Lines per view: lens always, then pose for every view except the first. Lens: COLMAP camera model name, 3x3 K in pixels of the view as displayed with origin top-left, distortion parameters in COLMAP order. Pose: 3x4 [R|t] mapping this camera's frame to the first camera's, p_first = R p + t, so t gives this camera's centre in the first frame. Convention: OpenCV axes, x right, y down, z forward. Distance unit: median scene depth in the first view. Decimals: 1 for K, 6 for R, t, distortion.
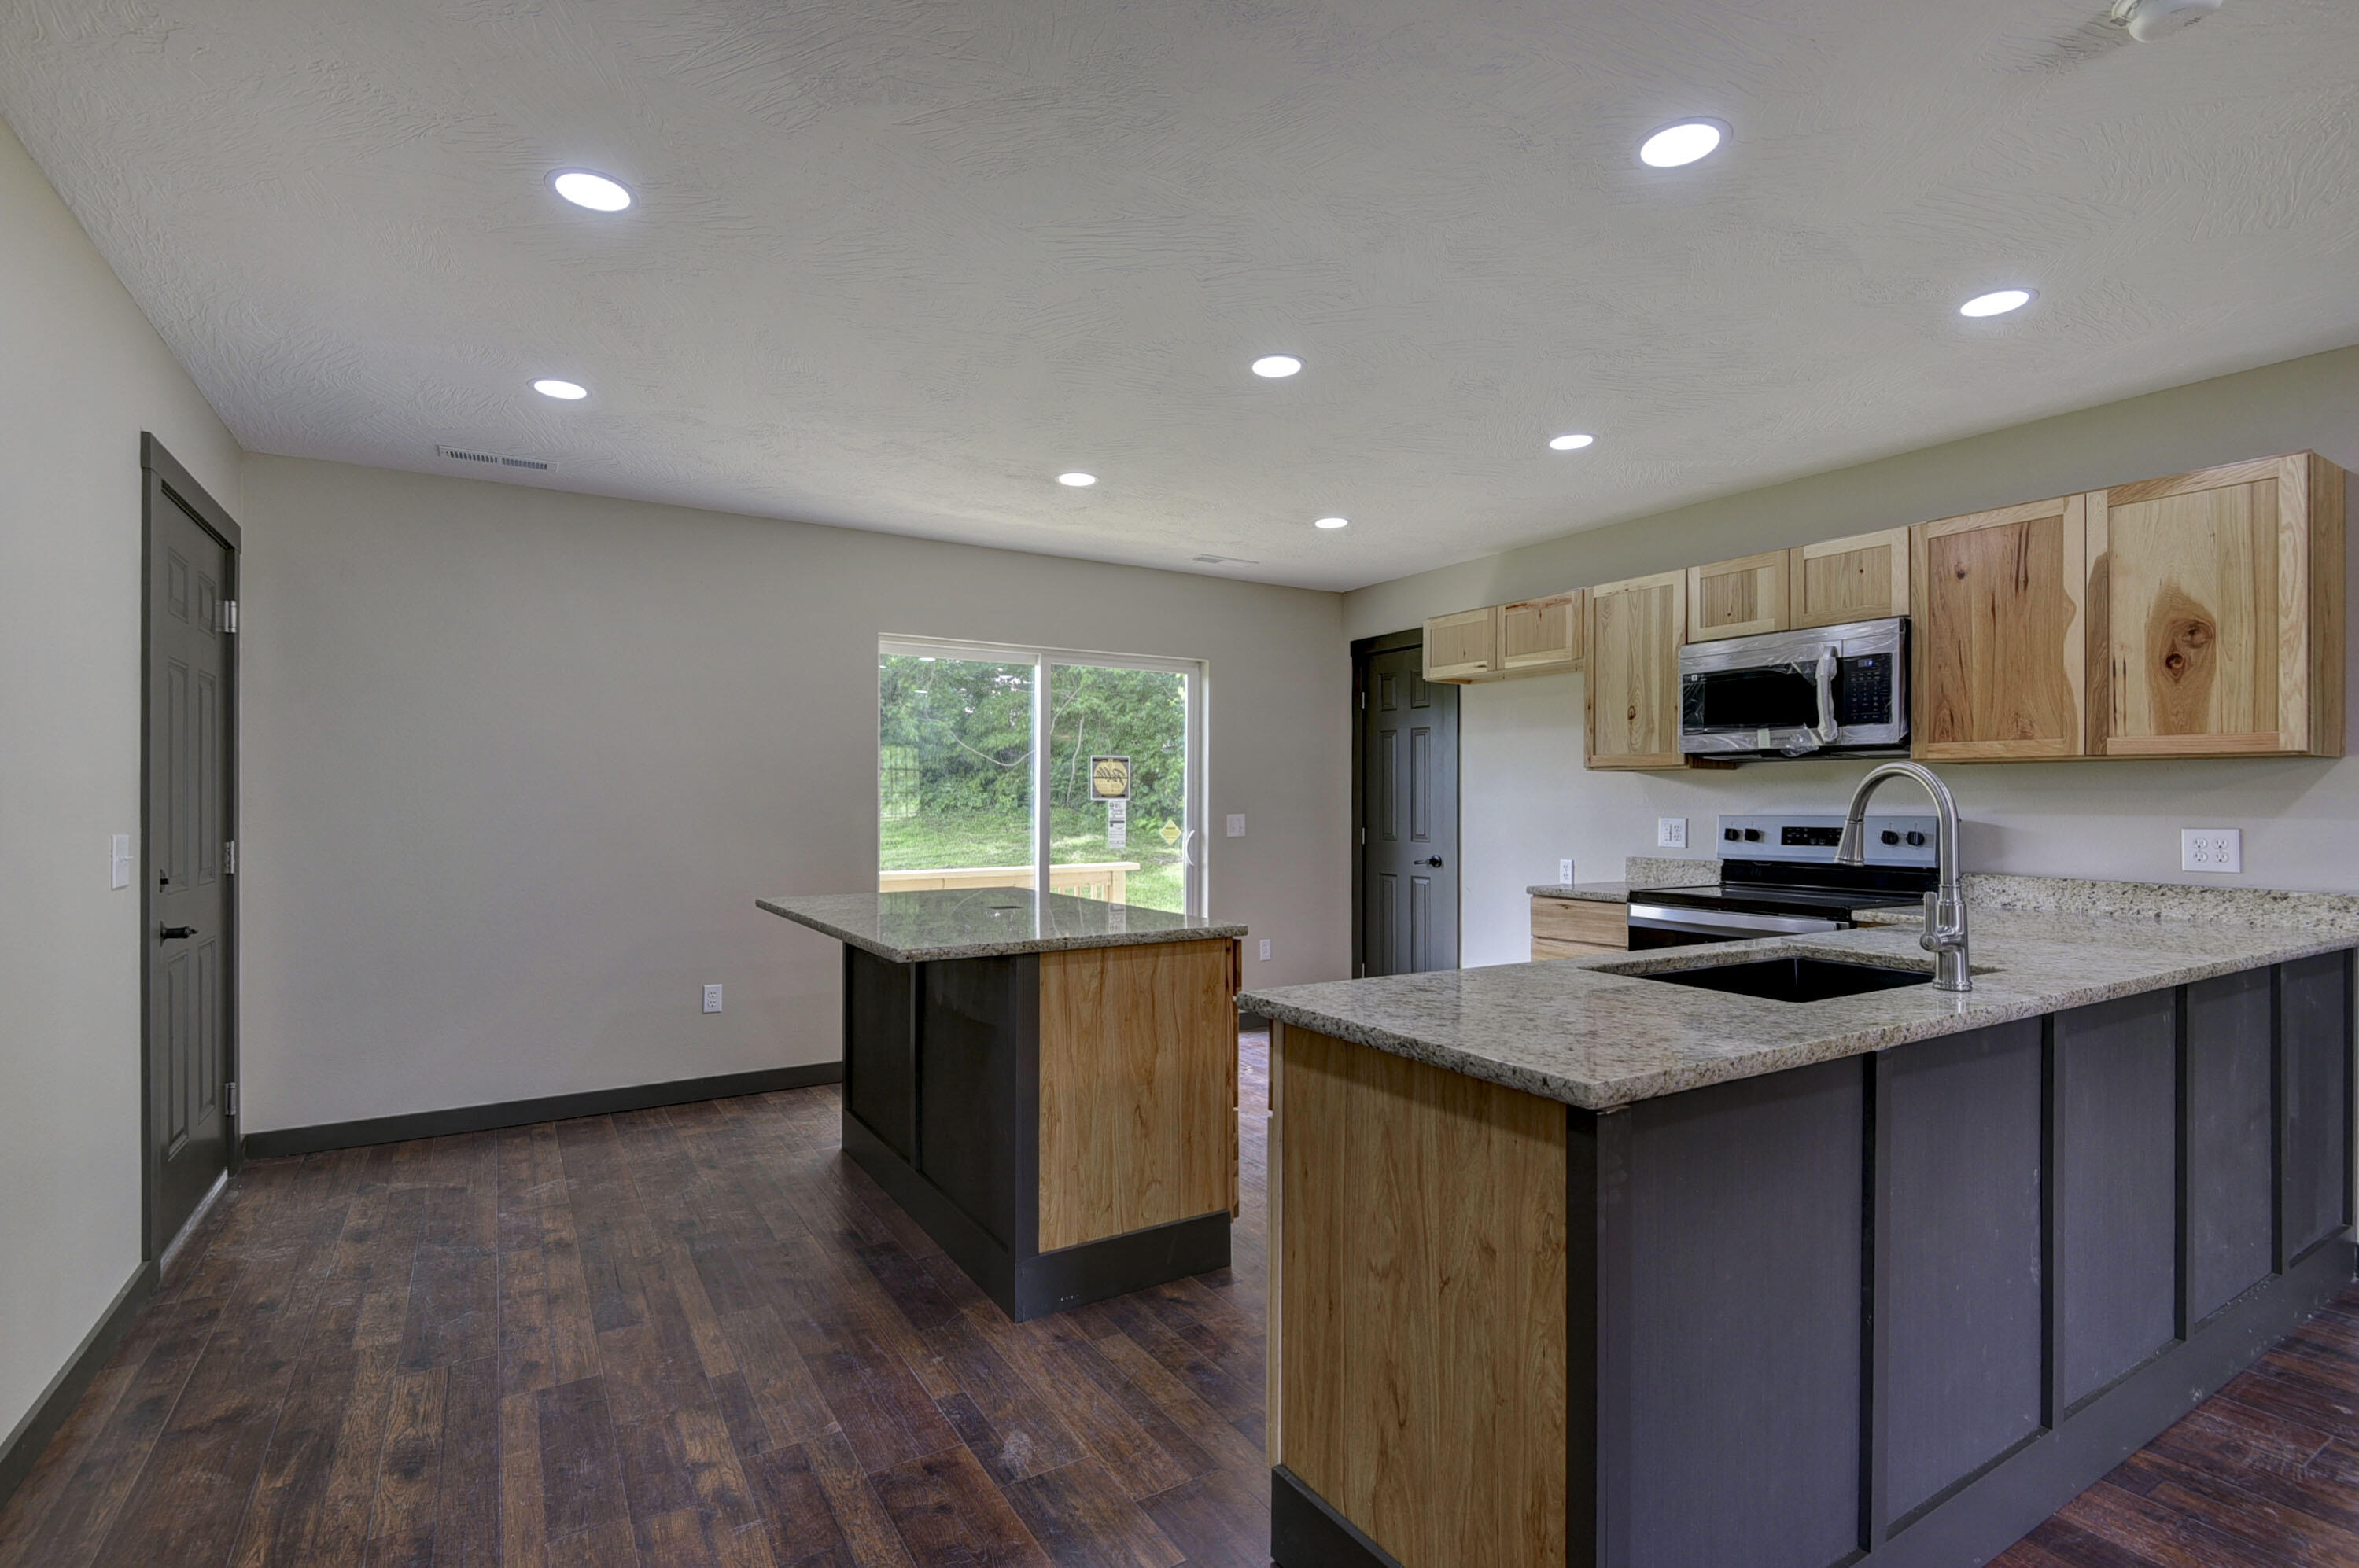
lens RADIAL K [[1131.7, 0, 1179.5], [0, 1131.7, 784.0], [0, 0, 1]] dist [0.012168, -0.000923]
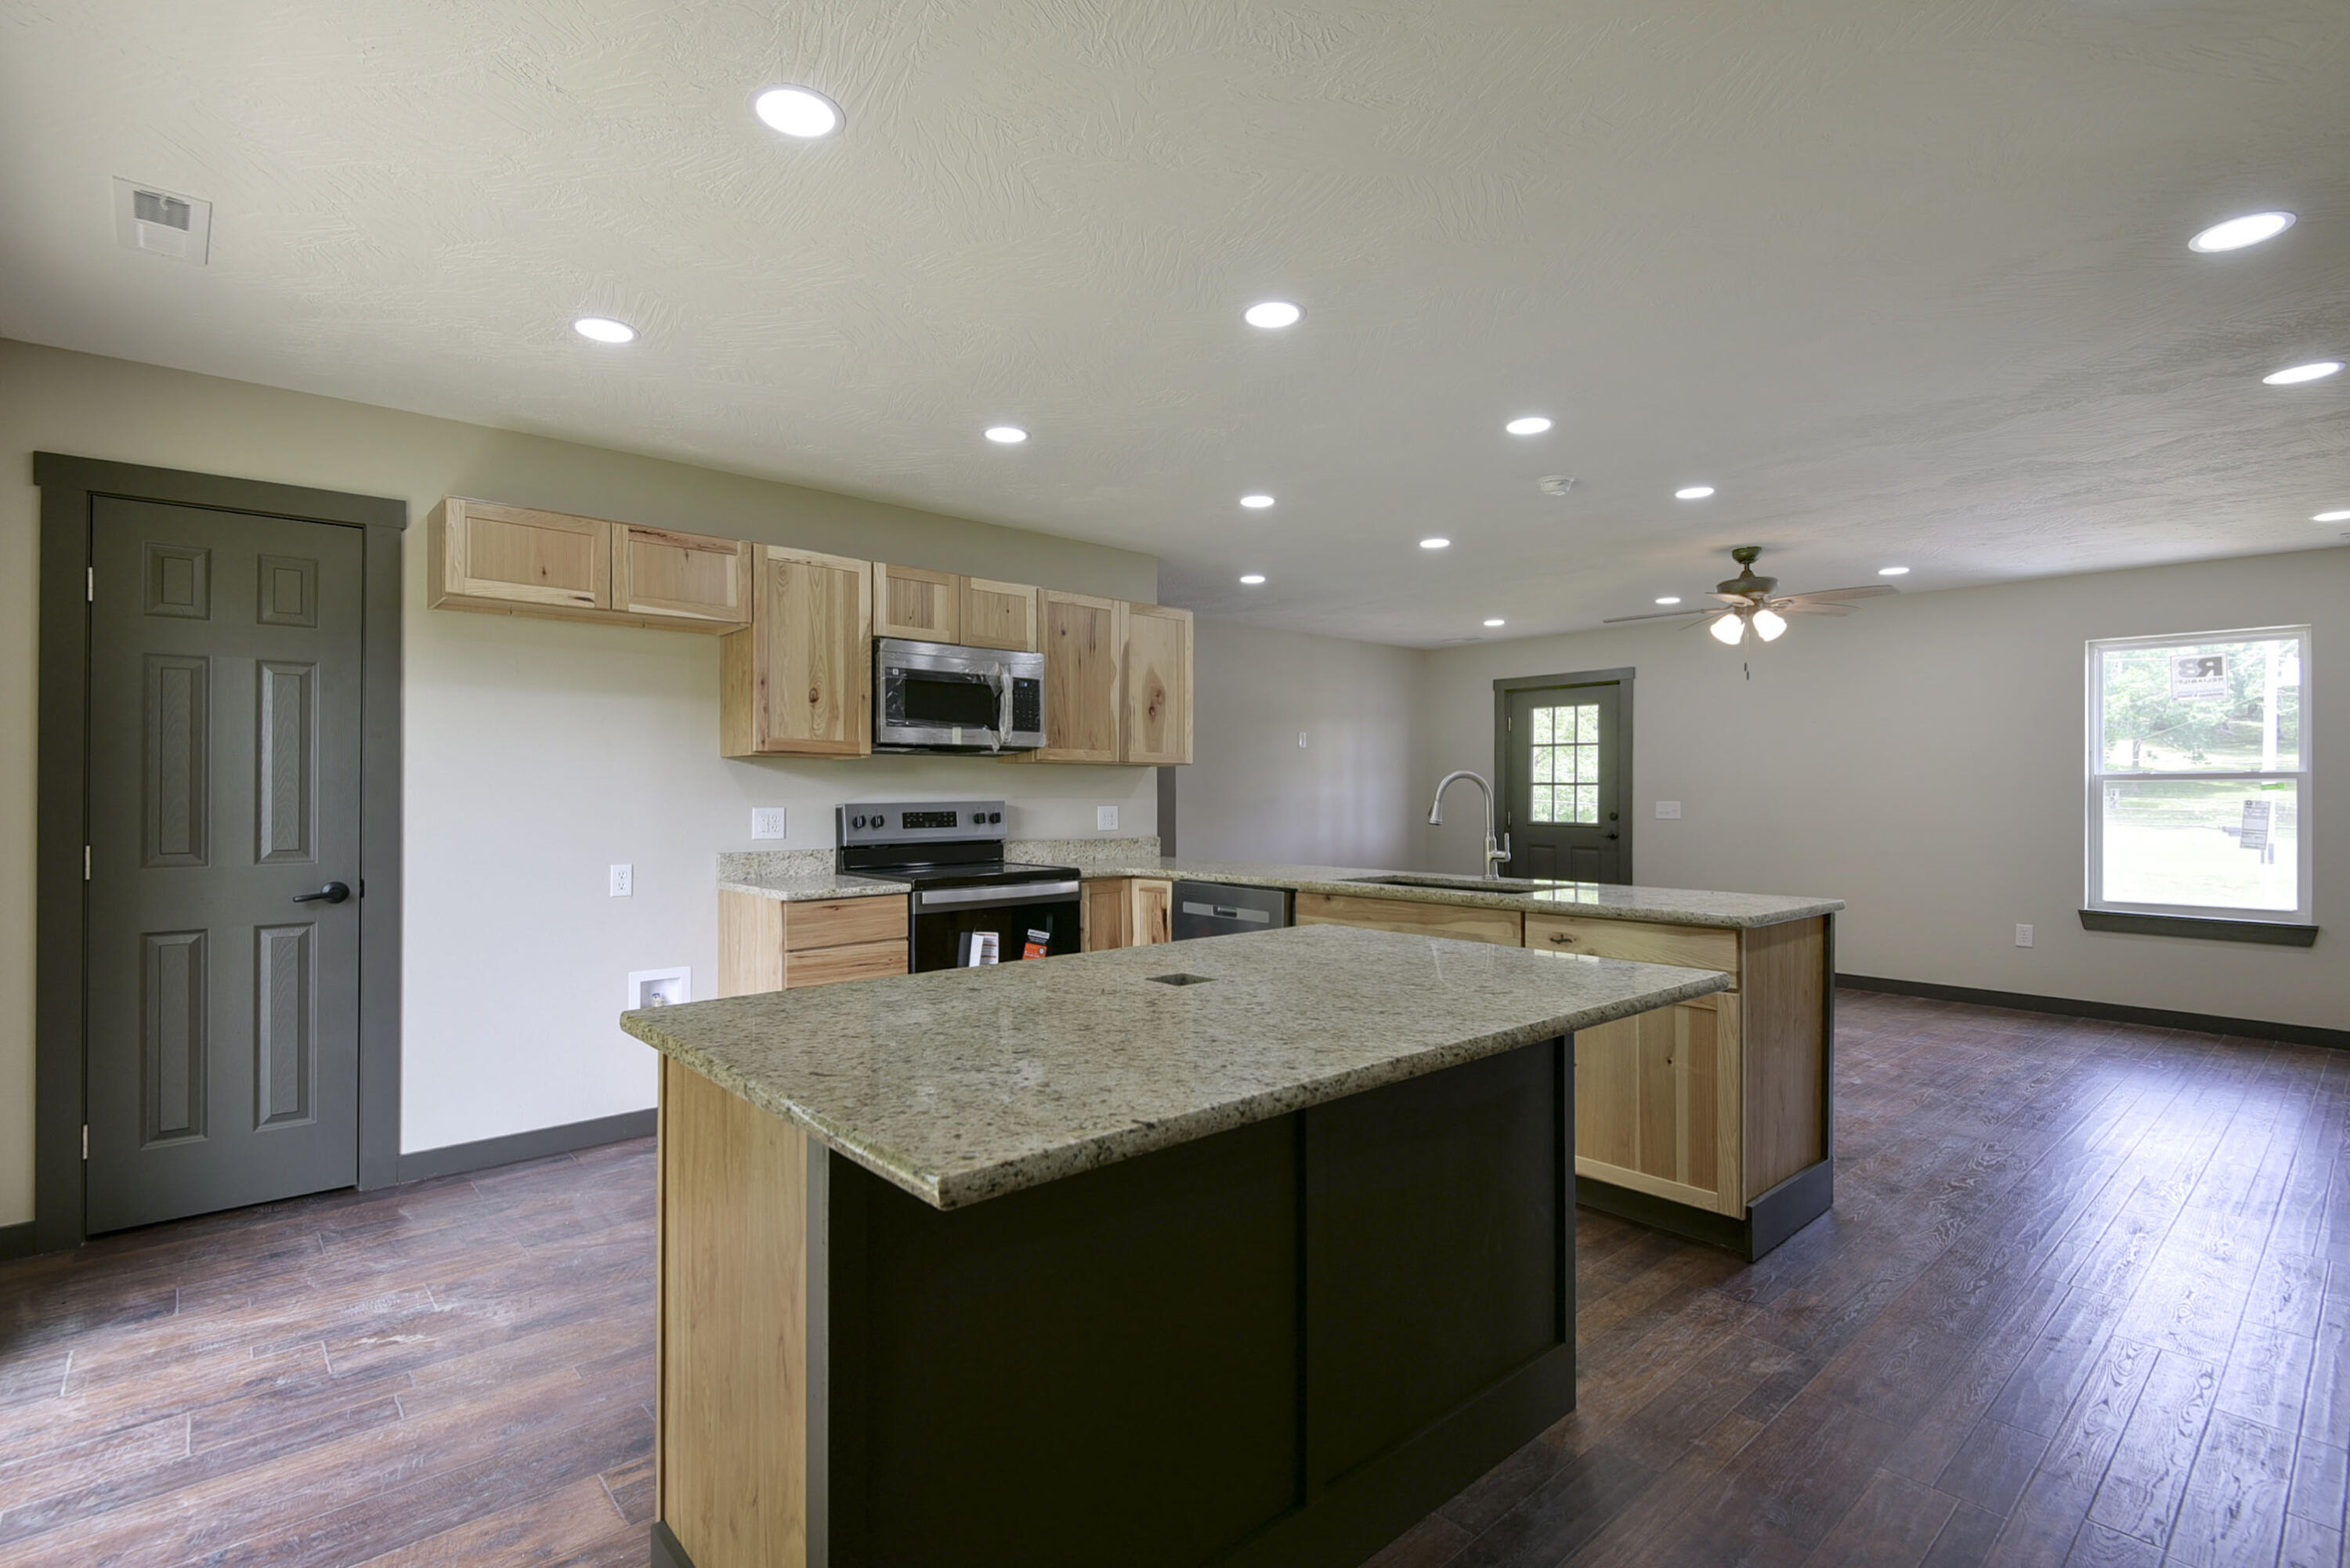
lens RADIAL K [[1077.1, 0, 1170.8], [0, 1077.1, 788.0], [0, 0, 1]] dist [0.002938, -0.005501]
pose [[-0.174971, 0.000159, 0.984574, -0.631987], [-0.016994, 0.999851, -0.003182, 0.013617], [-0.984427, -0.017288, -0.174942, 1.032813]]
